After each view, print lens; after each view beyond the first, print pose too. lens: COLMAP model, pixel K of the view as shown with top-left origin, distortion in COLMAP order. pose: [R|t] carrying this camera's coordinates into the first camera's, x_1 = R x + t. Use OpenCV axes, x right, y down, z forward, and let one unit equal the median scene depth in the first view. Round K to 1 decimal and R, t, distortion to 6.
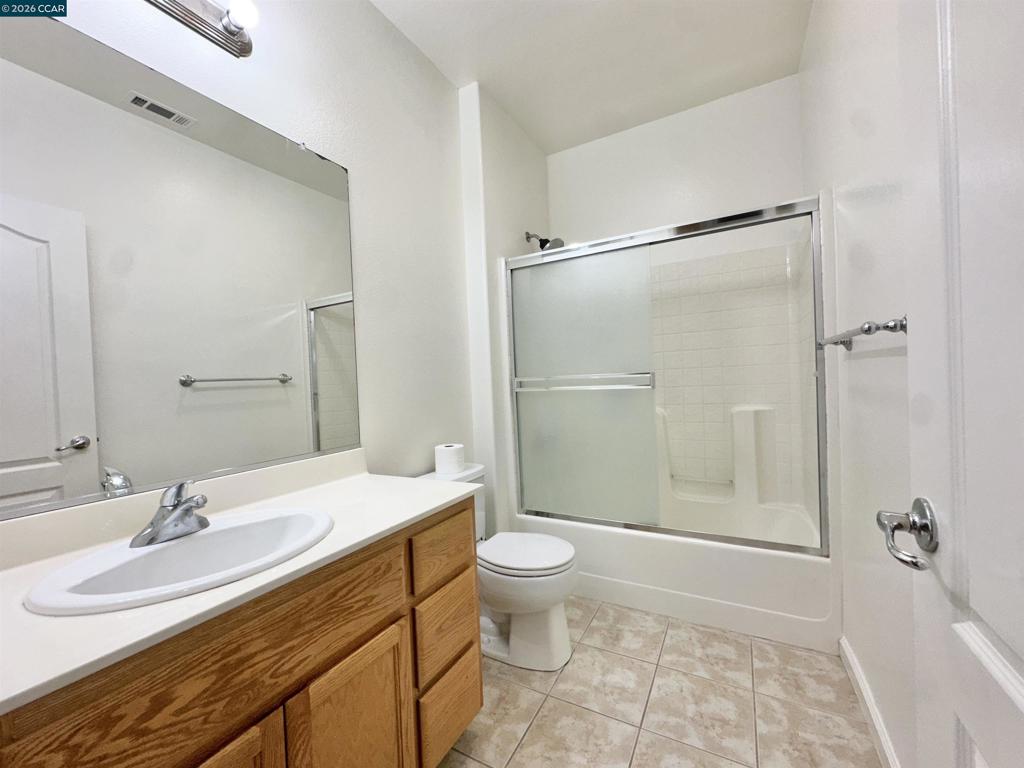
lens RADIAL K [[406.8, 0, 511.7], [0, 406.8, 384.4], [0, 0, 1]] dist [-0.002234, -0.000323]
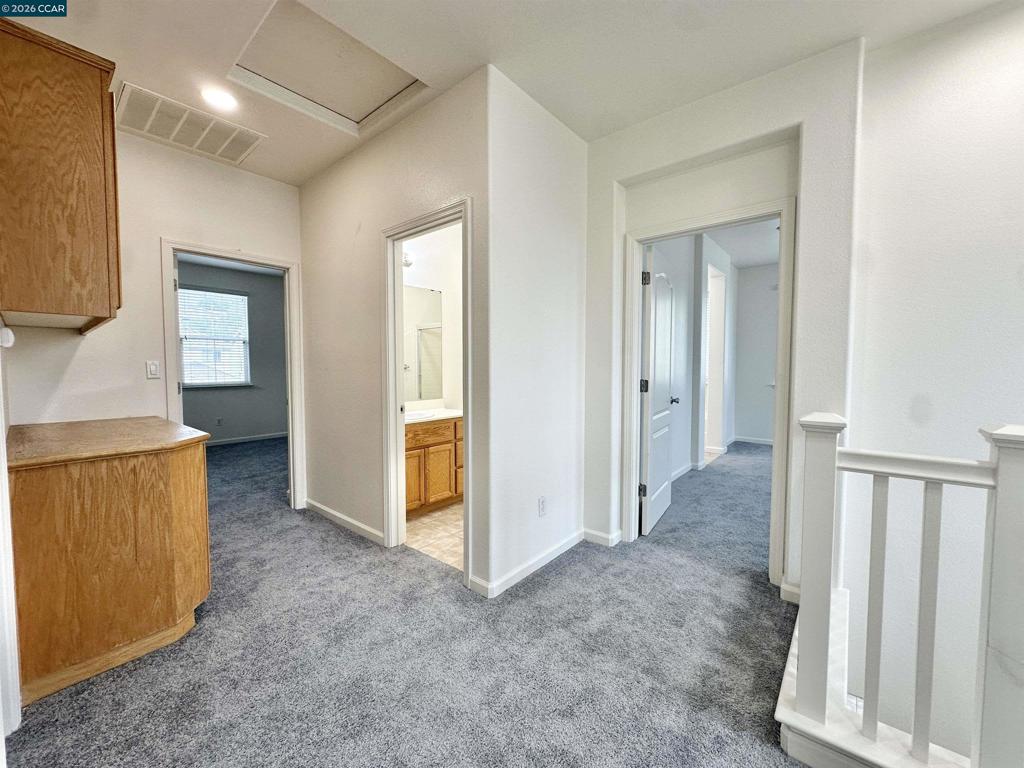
lens RADIAL K [[406.8, 0, 511.7], [0, 406.8, 383.9], [0, 0, 1]] dist [-0.002234, -0.000323]
pose [[0.981102, 0.053856, -0.185846, 0.851693], [-0.046956, 0.998041, 0.041333, -0.109126], [0.187709, -0.031825, 0.981709, -2.313861]]
